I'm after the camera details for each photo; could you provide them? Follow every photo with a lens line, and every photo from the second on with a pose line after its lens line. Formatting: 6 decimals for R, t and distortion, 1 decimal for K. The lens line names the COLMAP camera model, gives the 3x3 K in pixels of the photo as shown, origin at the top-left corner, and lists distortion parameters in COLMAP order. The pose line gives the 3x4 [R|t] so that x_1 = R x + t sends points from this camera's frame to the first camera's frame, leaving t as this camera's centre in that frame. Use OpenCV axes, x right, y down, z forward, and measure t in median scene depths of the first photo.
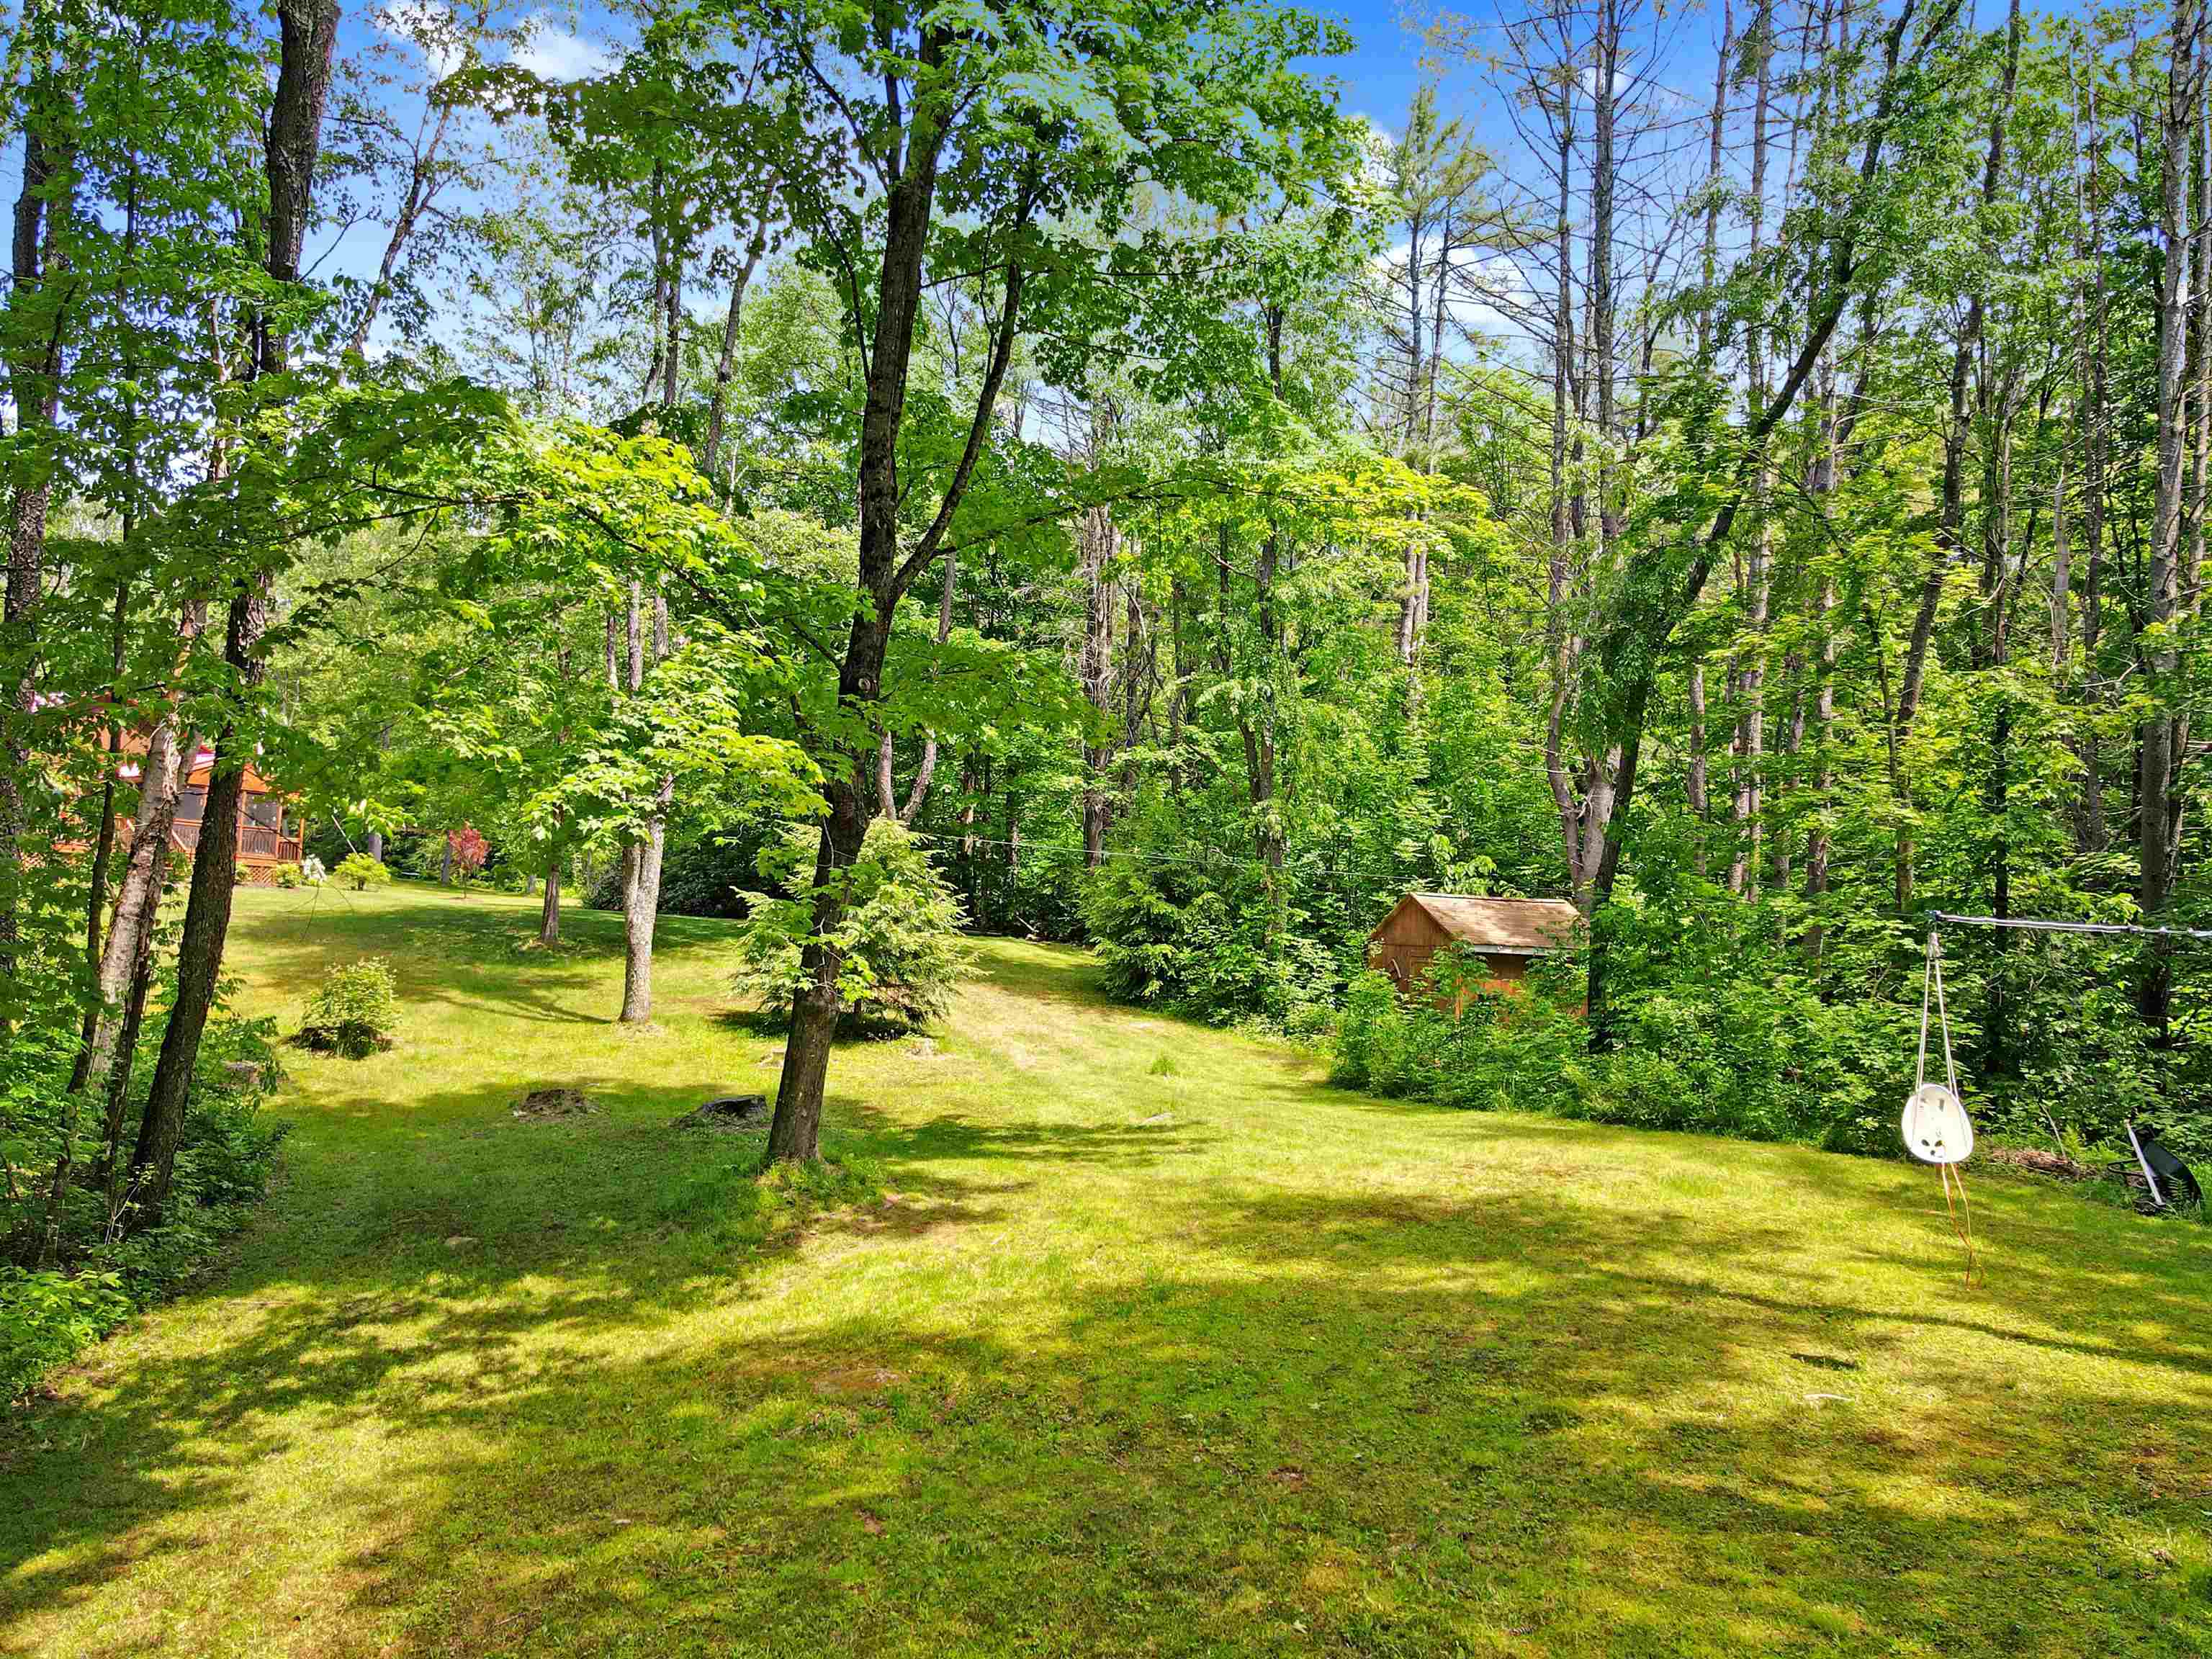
lens RADIAL K [[1558.6, 0, 1110.7], [0, 1558.6, 825.9], [0, 0, 1]] dist [0.010257, 0.000758]
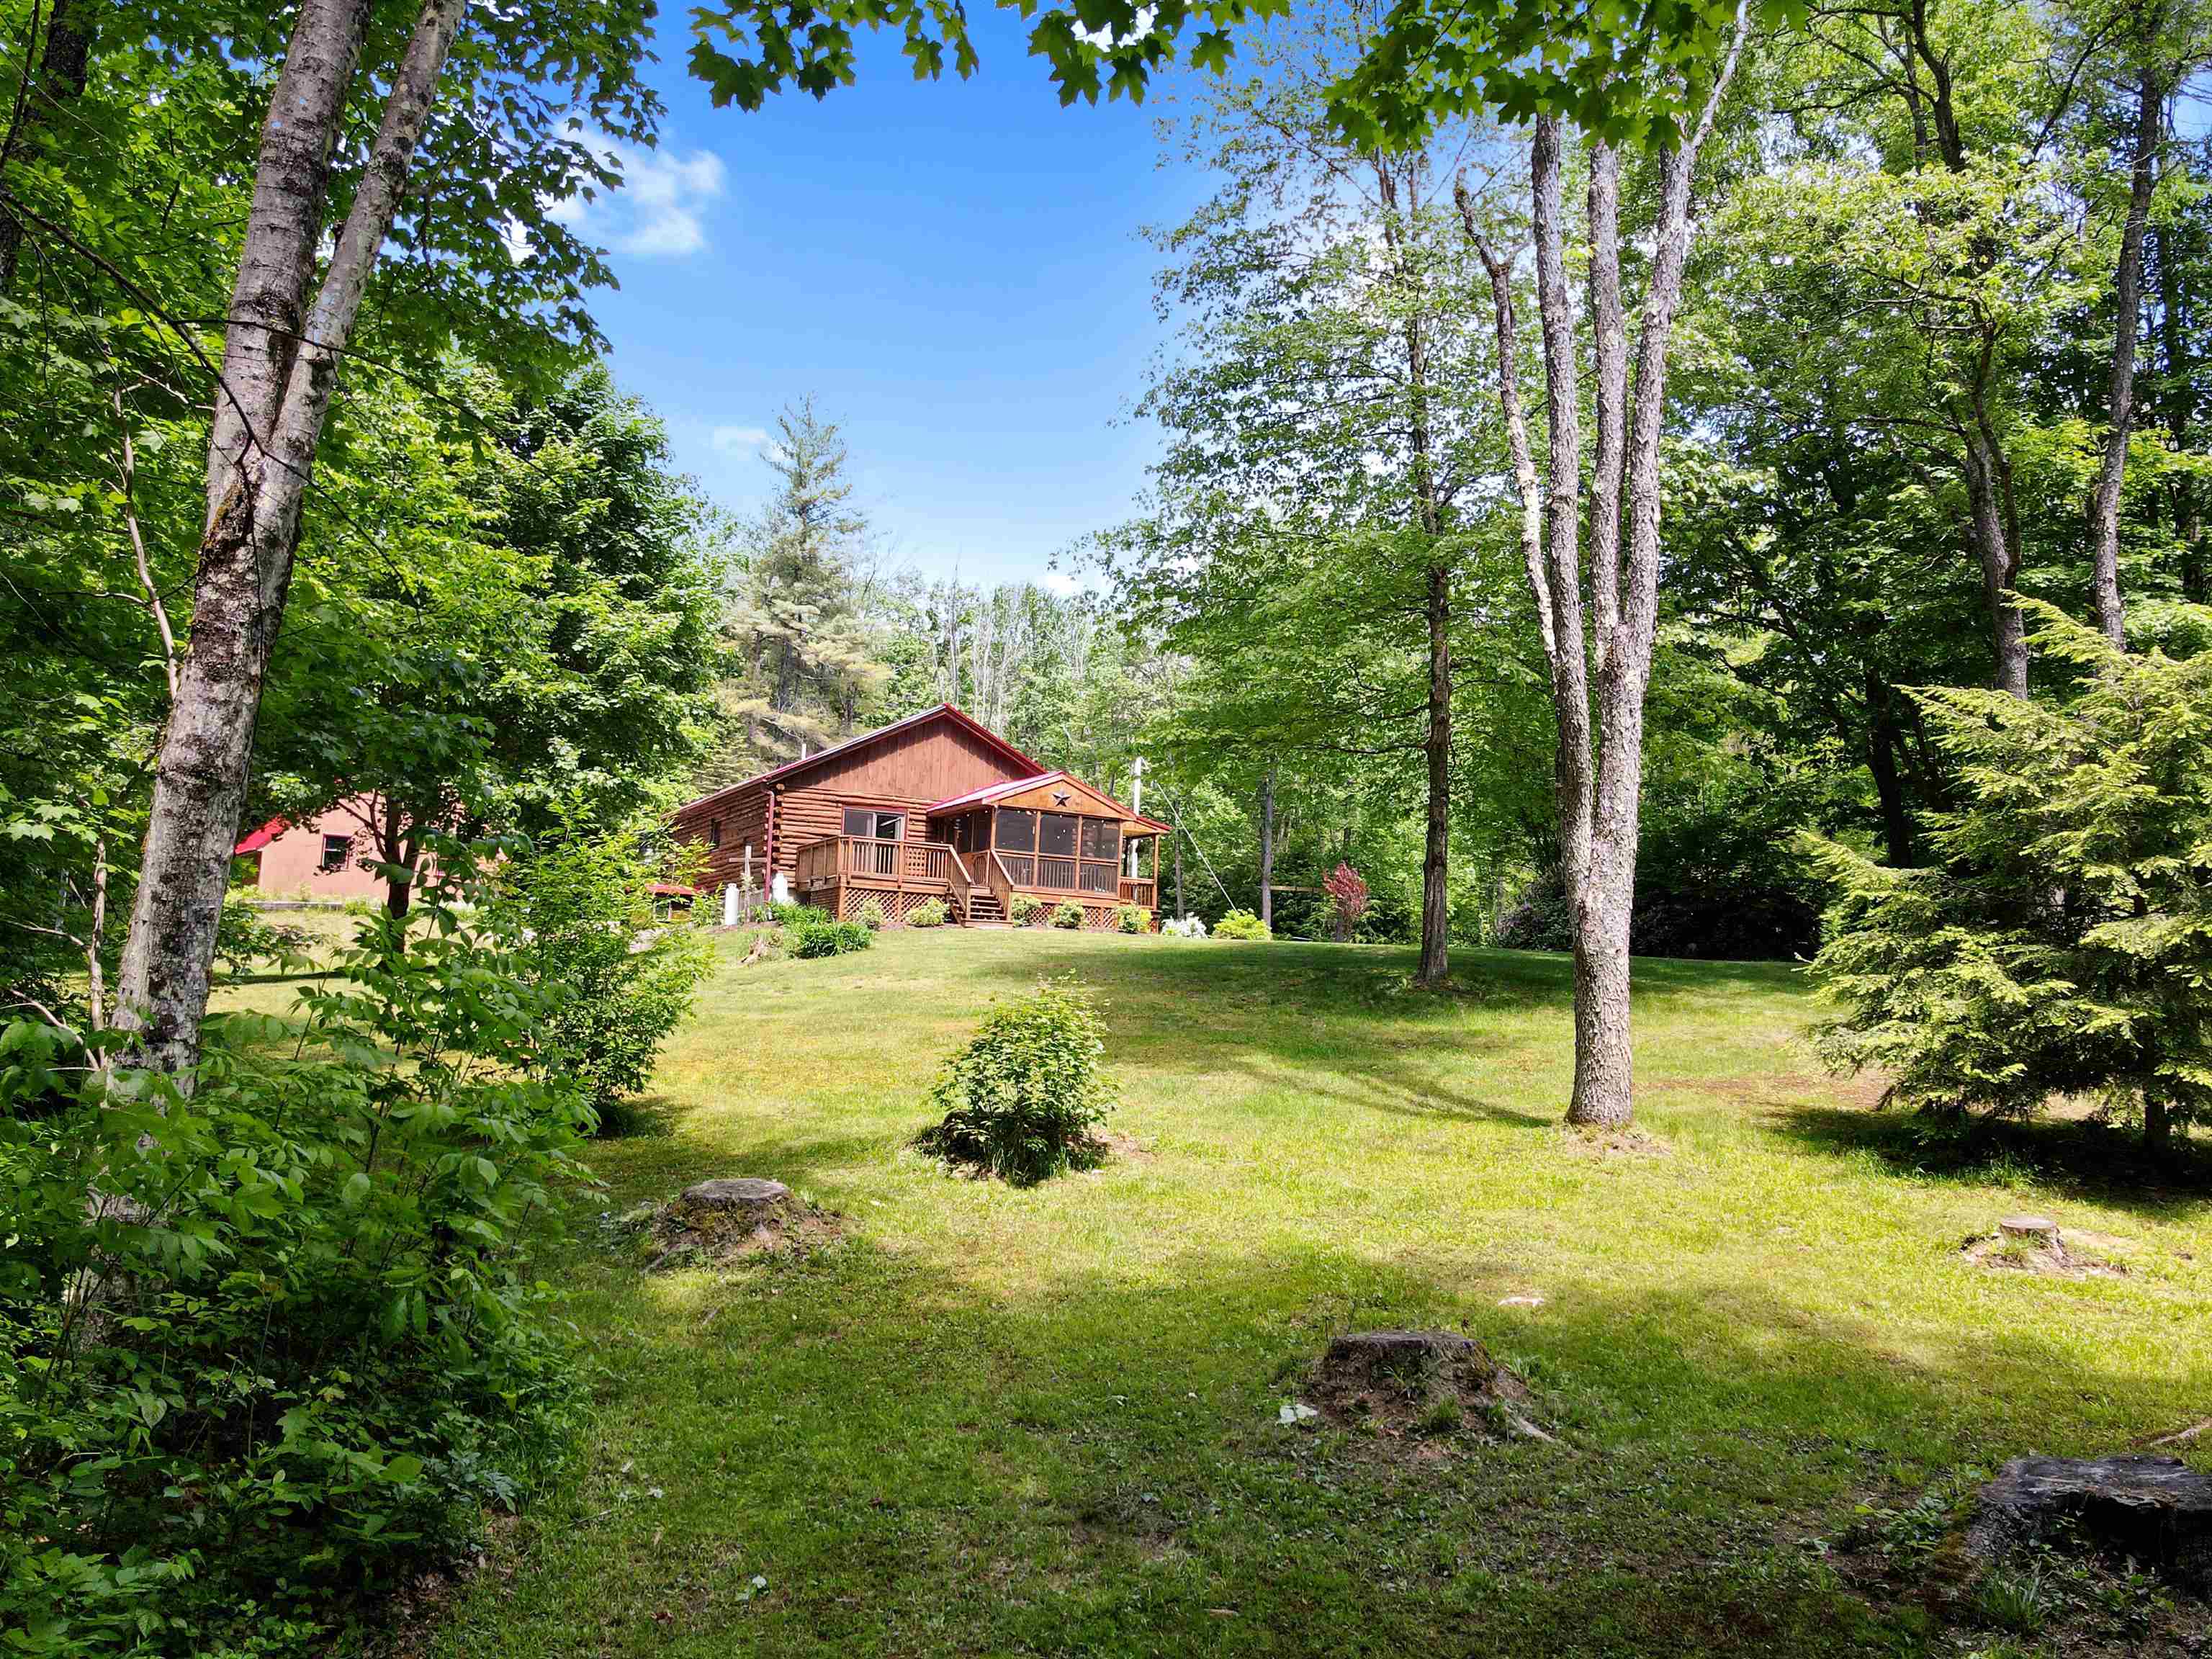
lens RADIAL K [[1558.6, 0, 1109.5], [0, 1558.6, 824.6], [0, 0, 1]] dist [0.010257, 0.000758]
pose [[0.842014, -0.065298, -0.535489, -0.174880], [0.032578, 0.996990, -0.070348, 0.064839], [0.538471, 0.041789, 0.841607, 0.530401]]
